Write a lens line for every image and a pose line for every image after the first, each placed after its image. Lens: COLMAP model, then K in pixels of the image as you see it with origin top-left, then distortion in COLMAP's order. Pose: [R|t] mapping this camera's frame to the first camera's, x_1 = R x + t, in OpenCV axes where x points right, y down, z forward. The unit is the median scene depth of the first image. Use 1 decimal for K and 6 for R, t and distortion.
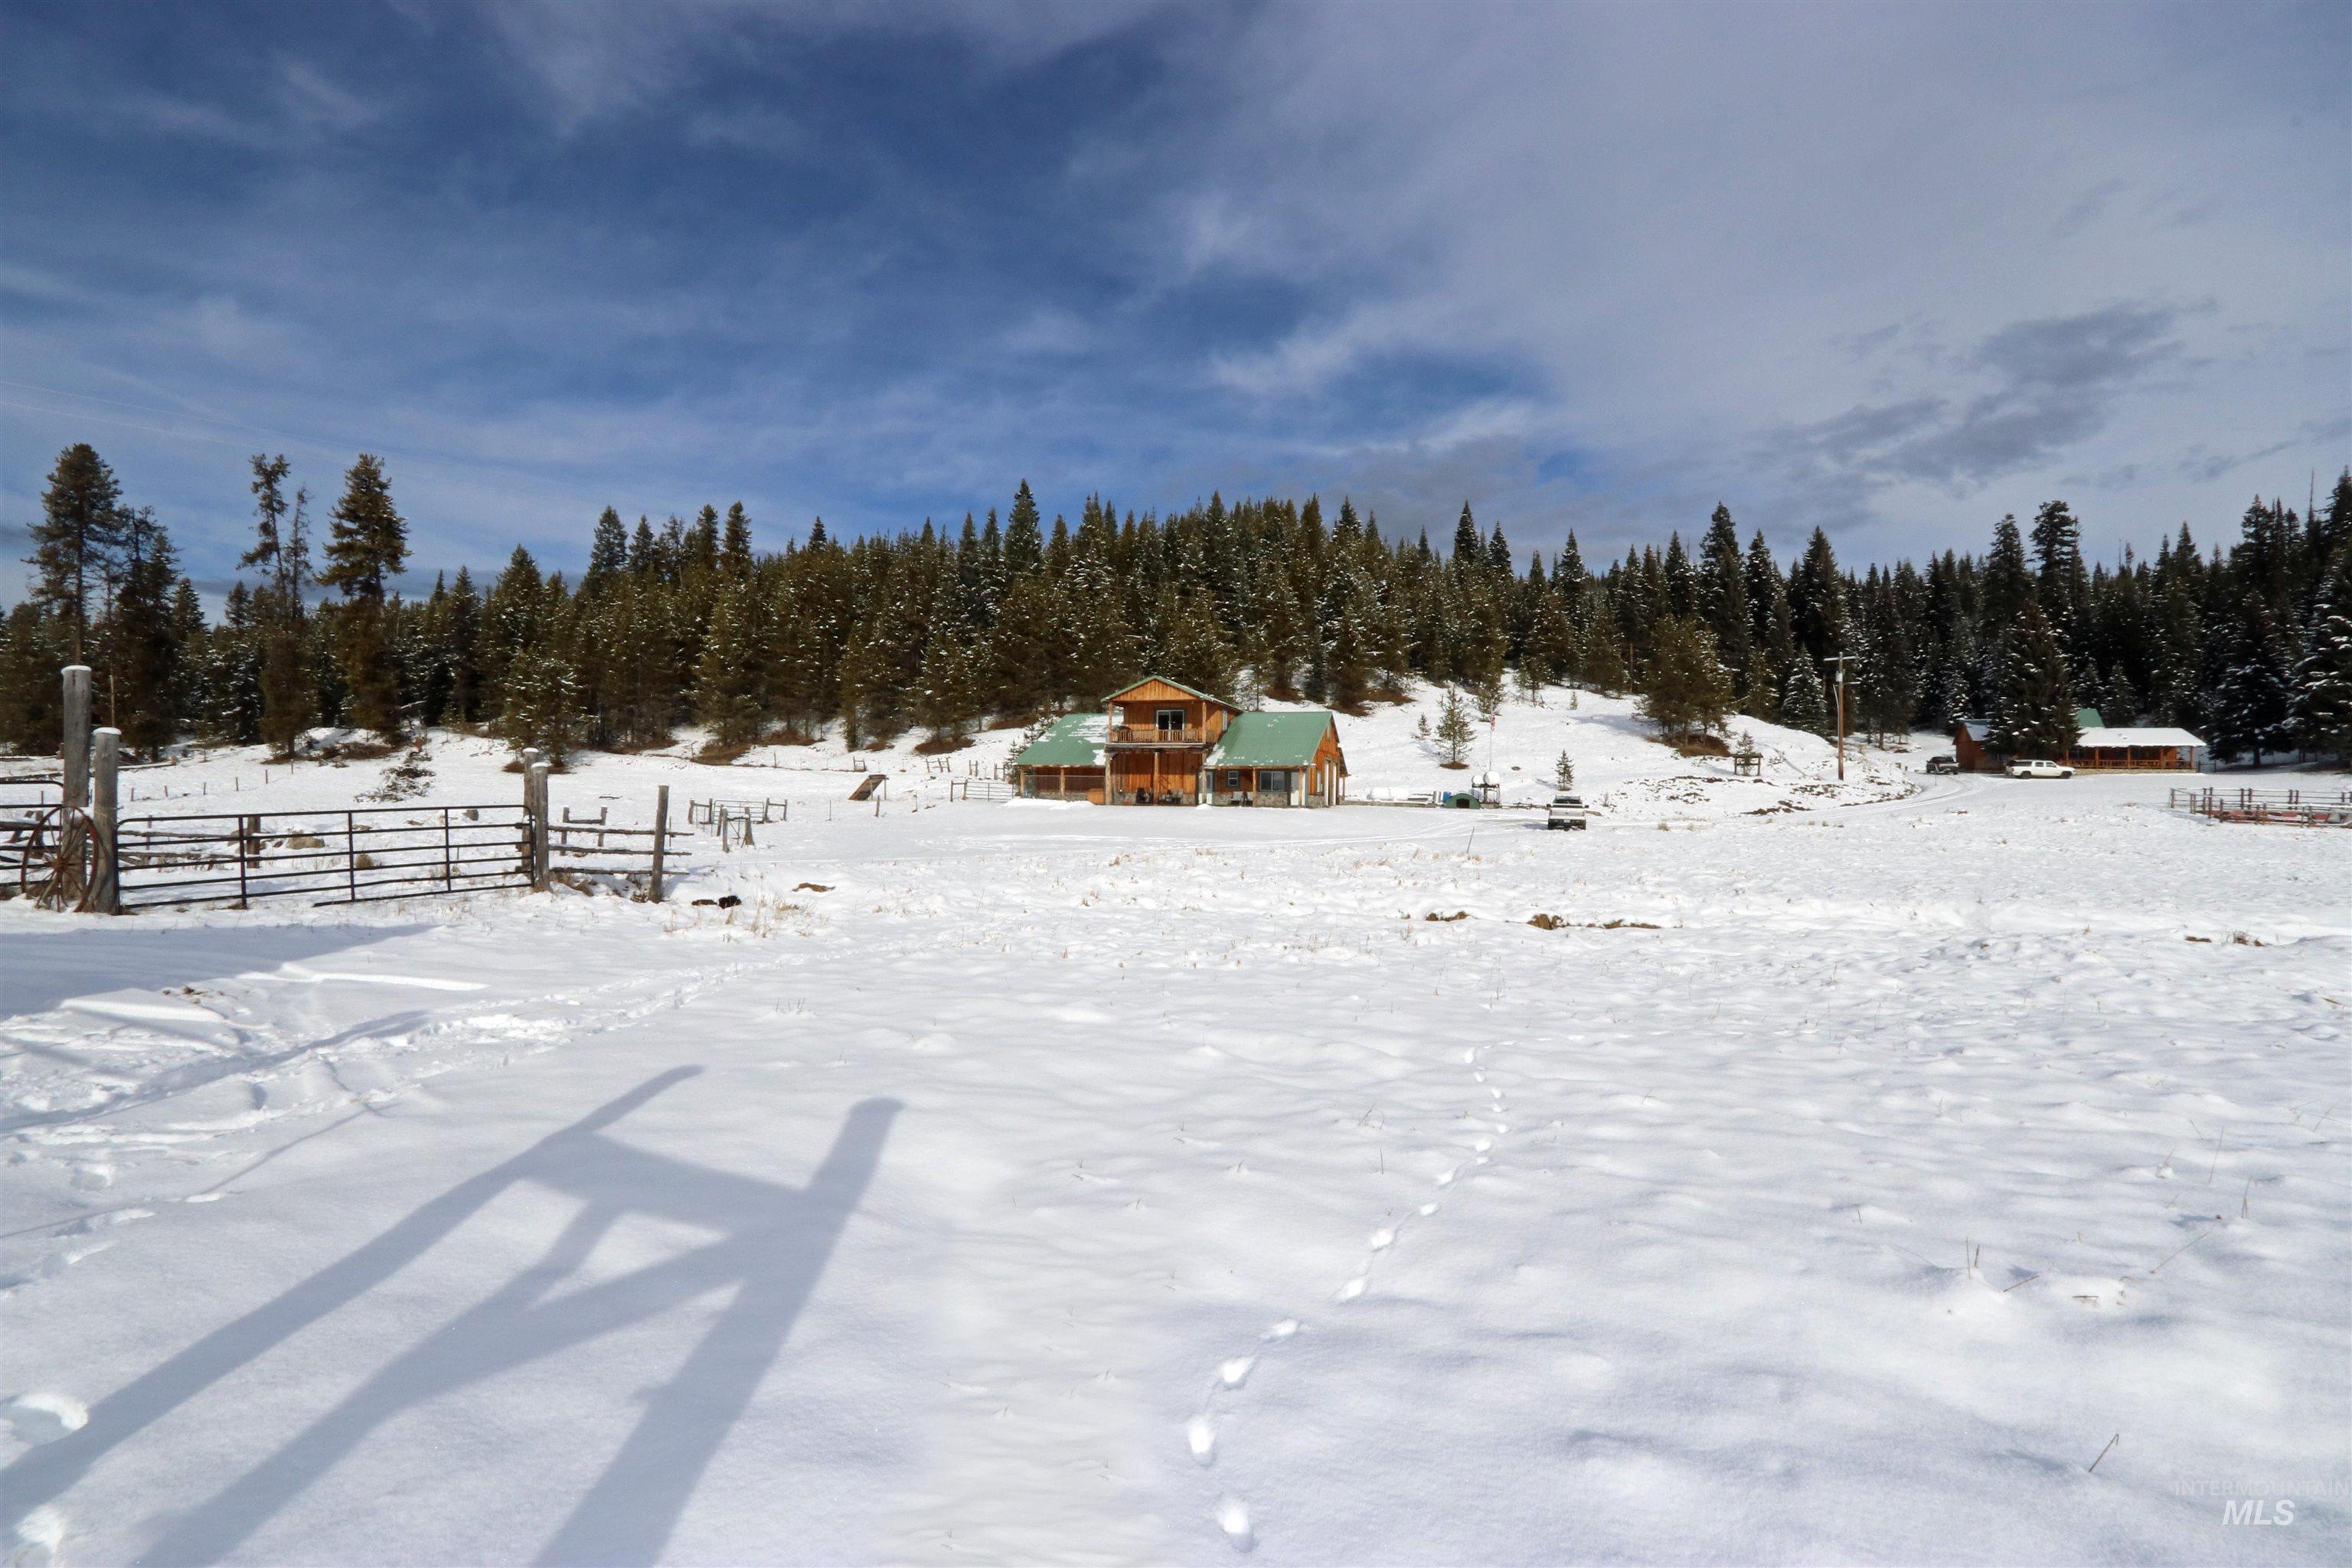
lens RADIAL K [[1088.1, 0, 1167.2], [0, 1088.1, 783.1], [0, 0, 1]] dist [-0.021335, 0.004691]
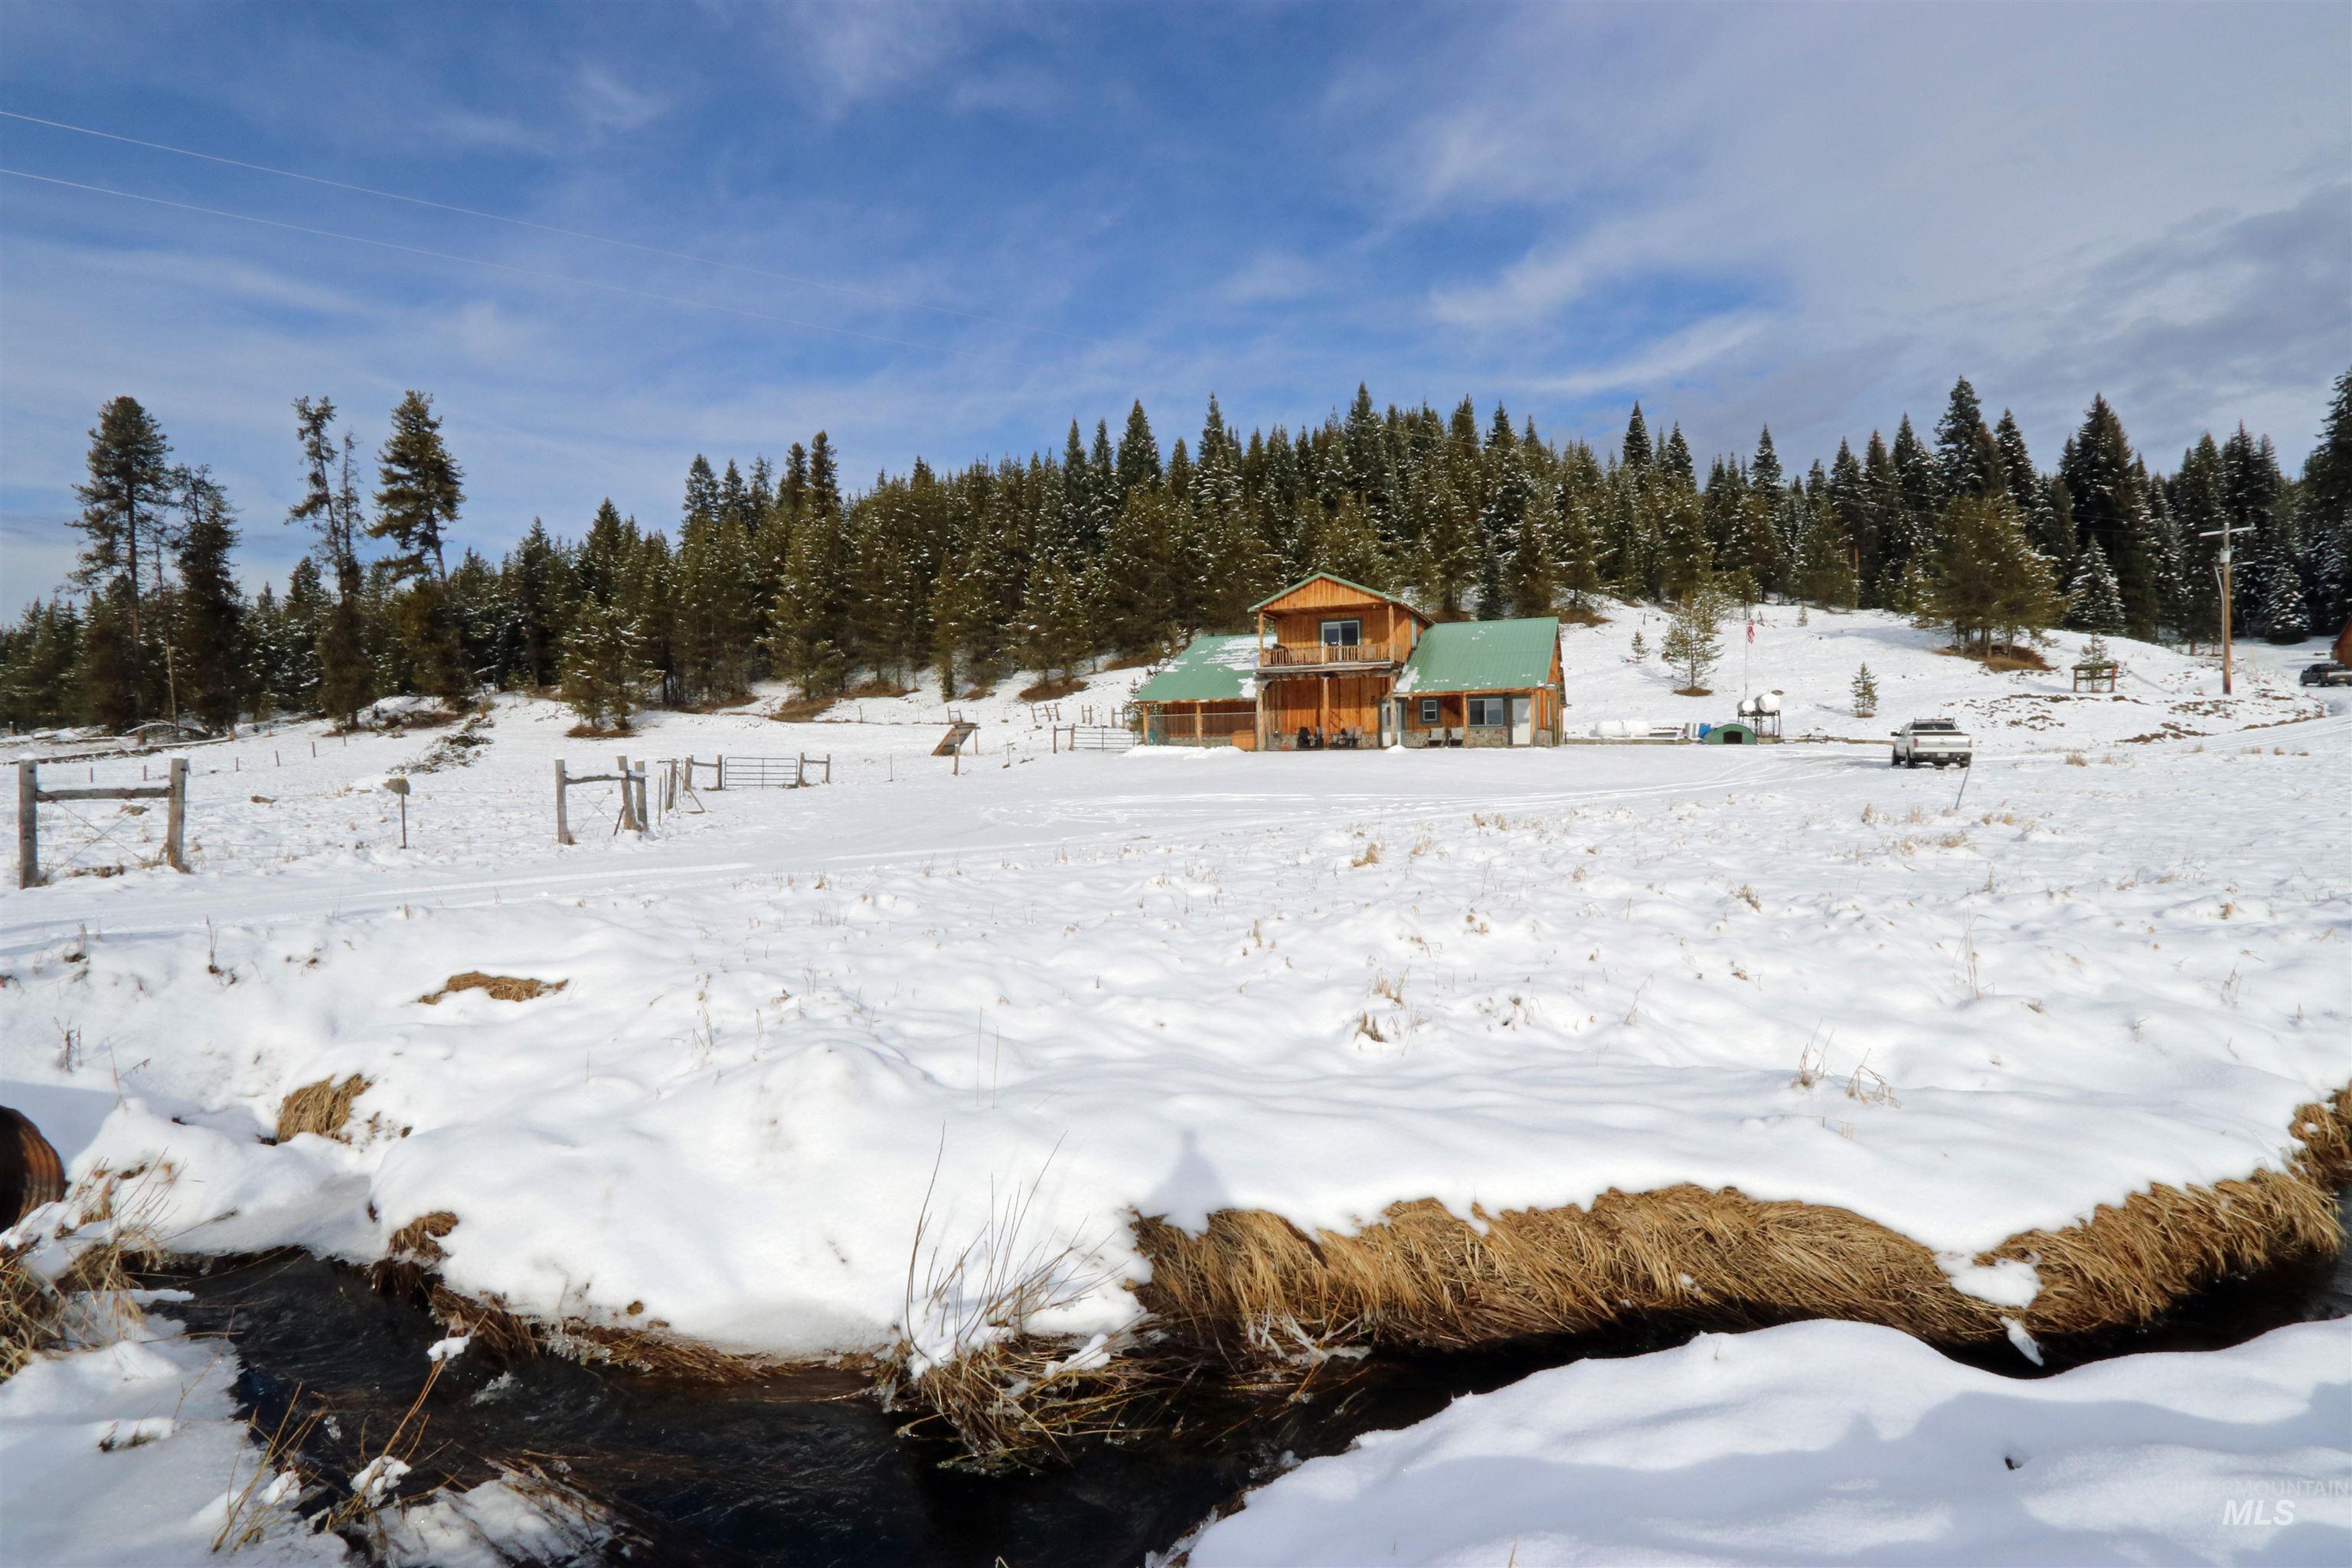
lens RADIAL K [[1091.3, 0, 1167.9], [0, 1091.3, 788.3], [0, 0, 1]] dist [-0.022161, 0.005430]
pose [[0.993281, -0.024481, -0.113106, -0.021150], [0.029602, 0.998601, 0.043824, 0.006810], [0.111875, -0.046878, 0.992616, 0.157321]]
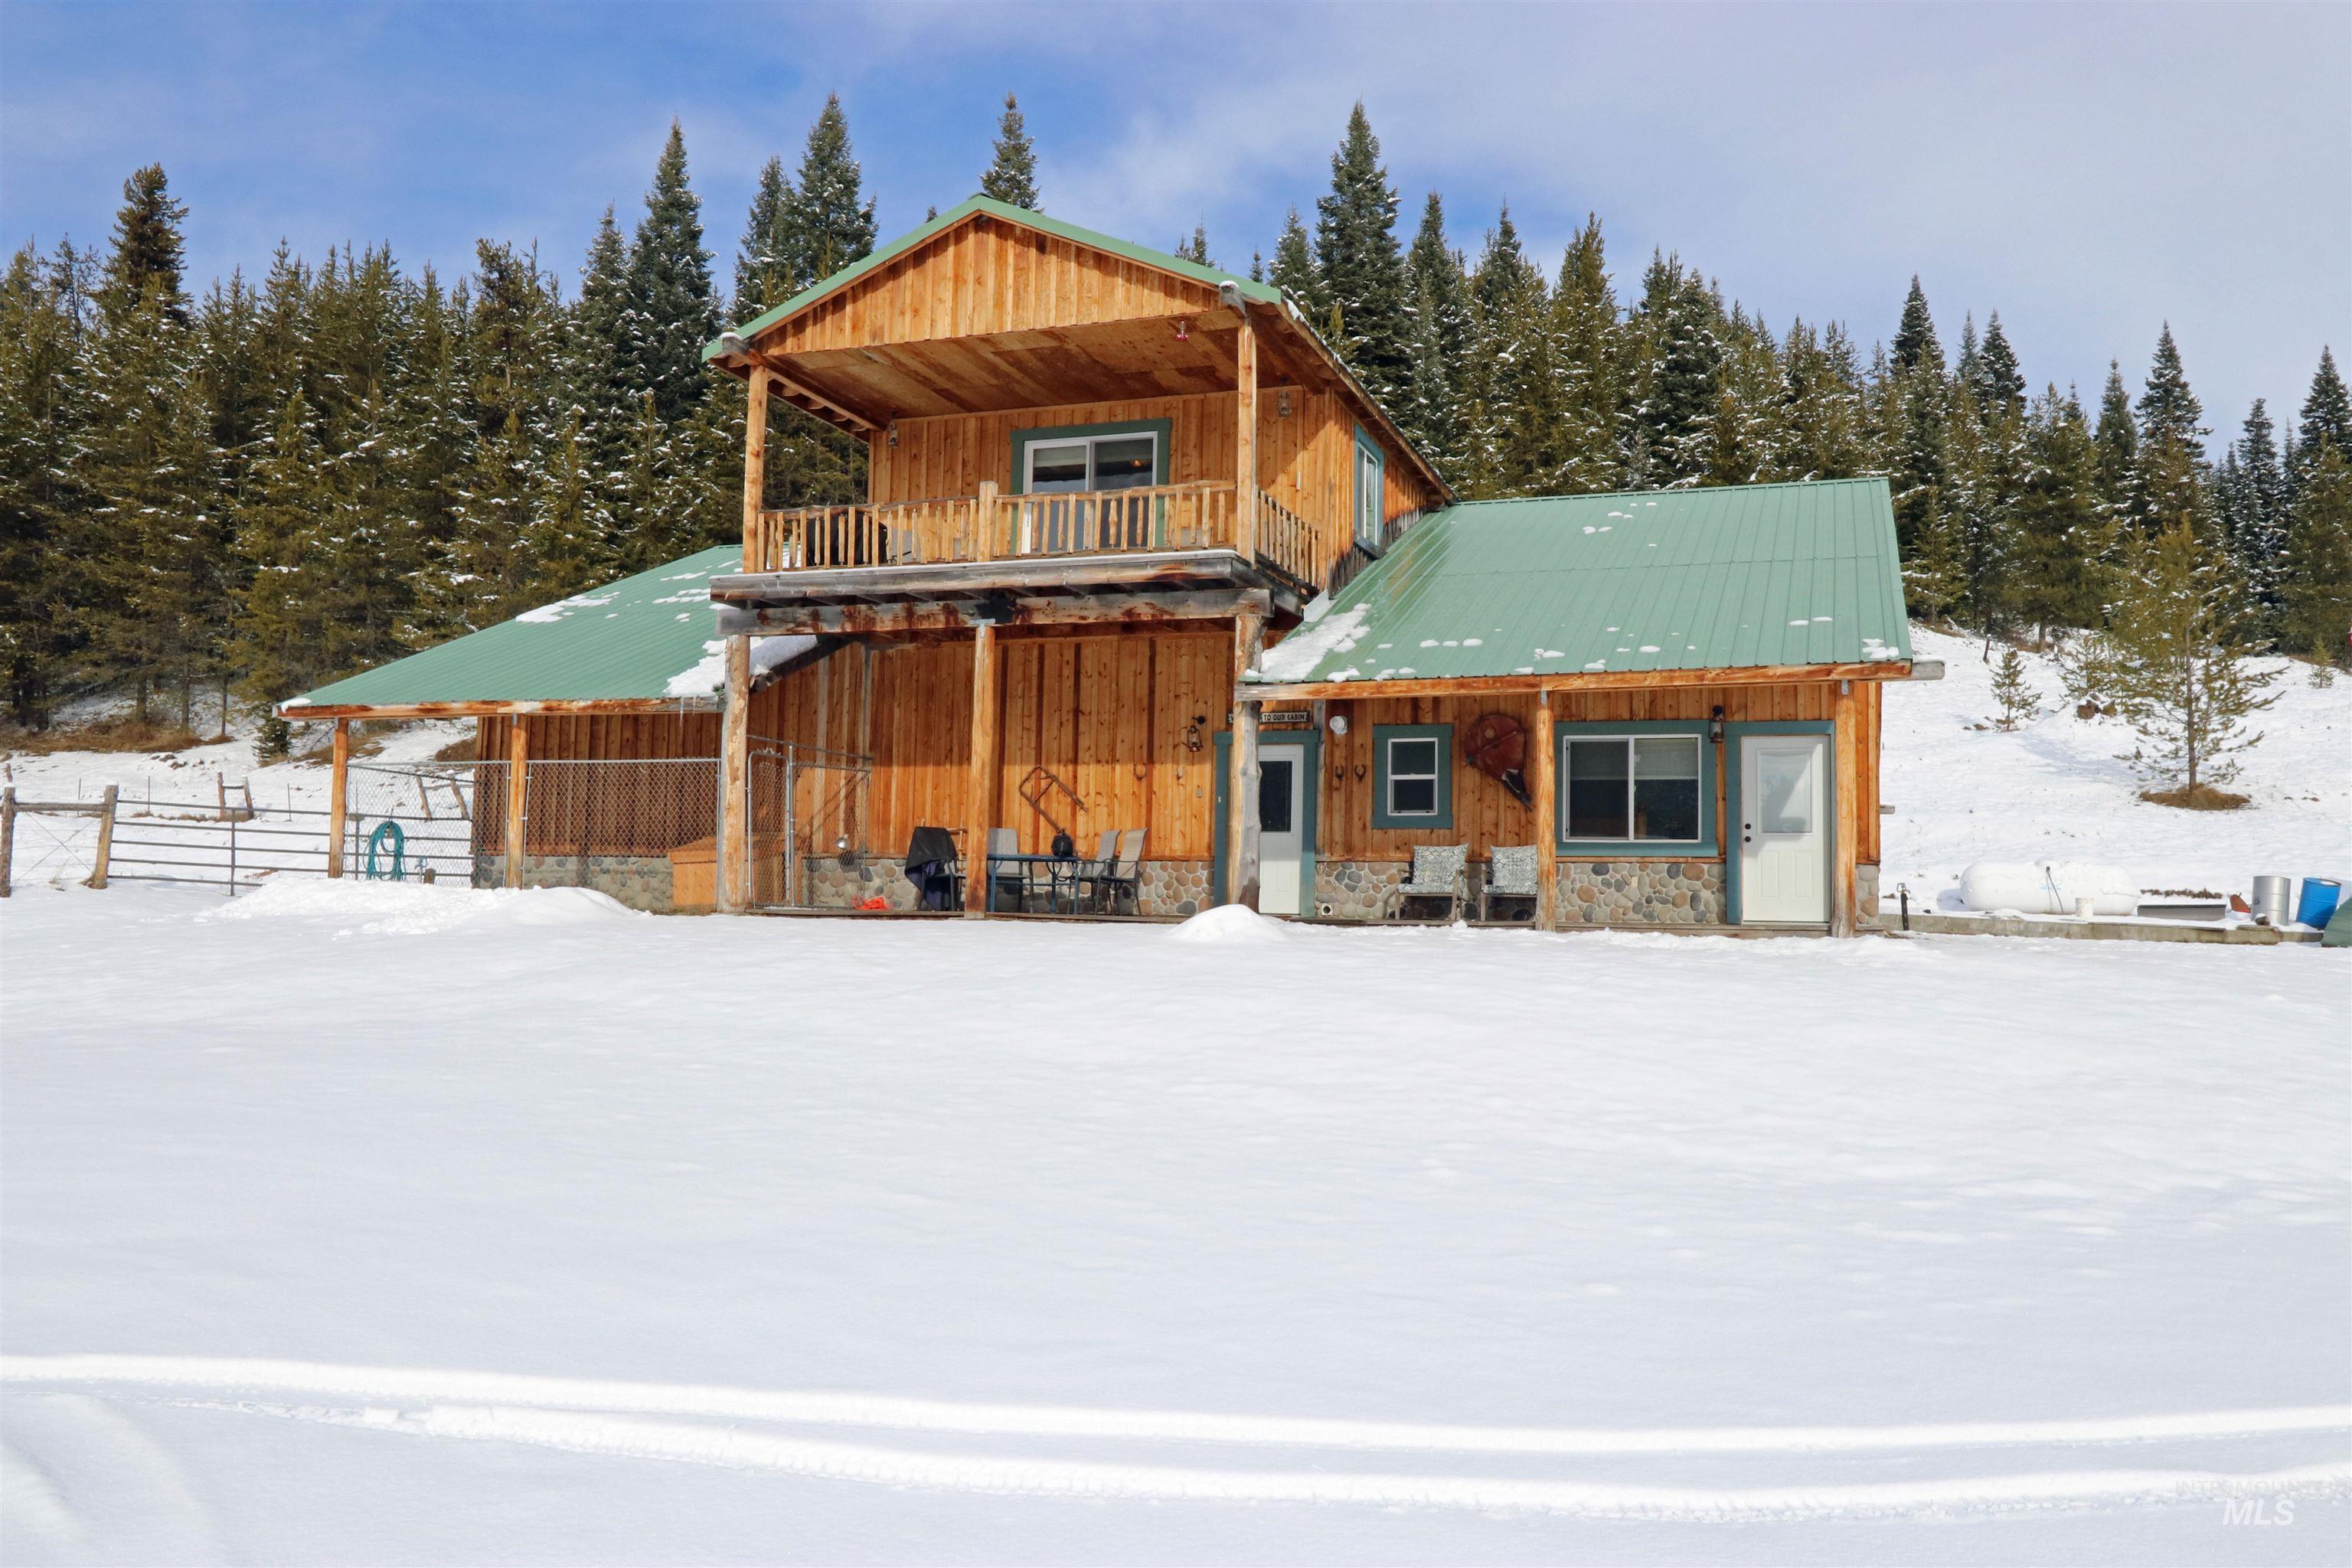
lens RADIAL K [[1912.6, 0, 1176.0], [0, 1912.6, 784.0], [0, 0, 1]] dist [0.001139, 0.004163]
pose [[0.998400, 0.002605, -0.056491, 0.024411], [-0.006112, 0.998058, -0.061991, 0.011076], [0.056220, 0.062237, 0.996477, 0.427241]]
